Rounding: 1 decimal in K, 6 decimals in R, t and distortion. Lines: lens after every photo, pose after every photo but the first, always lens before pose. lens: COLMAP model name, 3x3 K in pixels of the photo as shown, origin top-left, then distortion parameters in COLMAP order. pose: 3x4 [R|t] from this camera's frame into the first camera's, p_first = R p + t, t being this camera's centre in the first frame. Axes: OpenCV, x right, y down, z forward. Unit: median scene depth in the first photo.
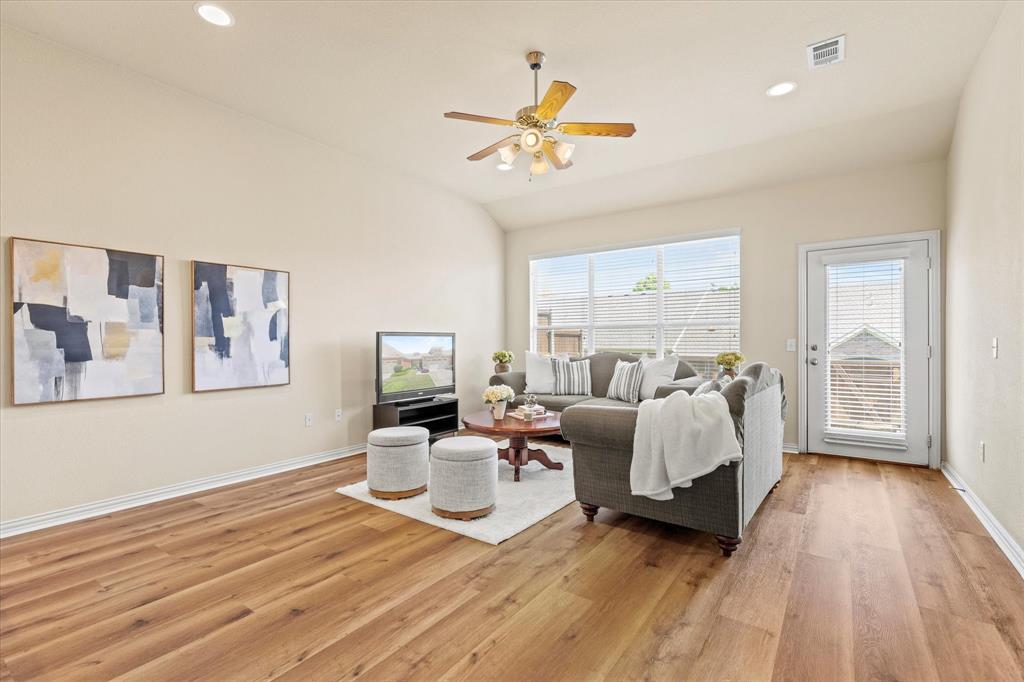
lens RADIAL K [[459.3, 0, 513.5], [0, 459.3, 342.7], [0, 0, 1]] dist [0.006169, 0.000558]
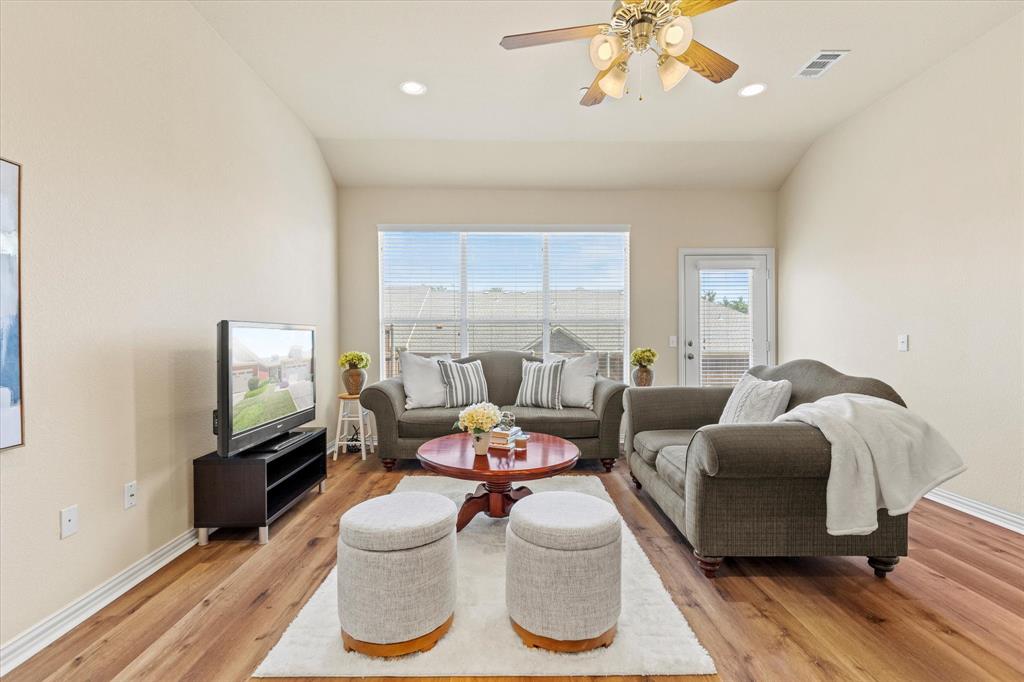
lens RADIAL K [[459.3, 0, 513.5], [0, 459.3, 342.7], [0, 0, 1]] dist [0.006169, 0.000558]
pose [[0.801601, -0.007380, 0.597813, -0.386651], [0.003162, 0.999962, 0.008104, -0.001630], [-0.597851, -0.004605, 0.801594, 0.425135]]
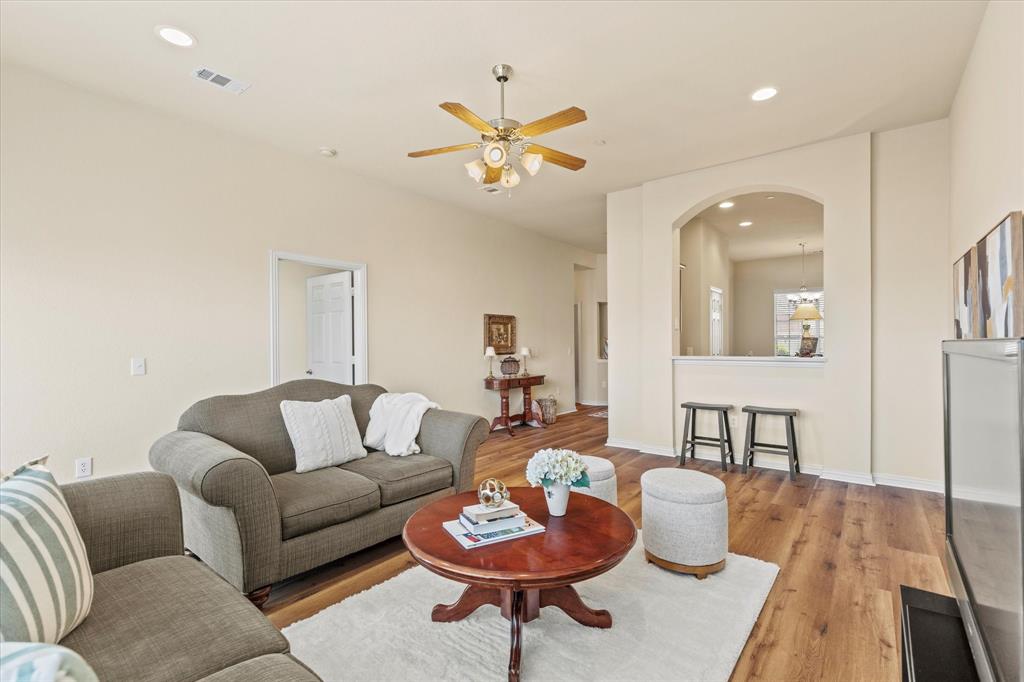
lens RADIAL K [[459.3, 0, 513.5], [0, 459.3, 342.7], [0, 0, 1]] dist [0.006169, 0.000558]
pose [[-0.999396, 0.012522, 0.032407, 0.000980], [0.012615, 0.999917, 0.002675, -0.031663], [-0.032371, 0.003083, -0.999471, 1.494897]]
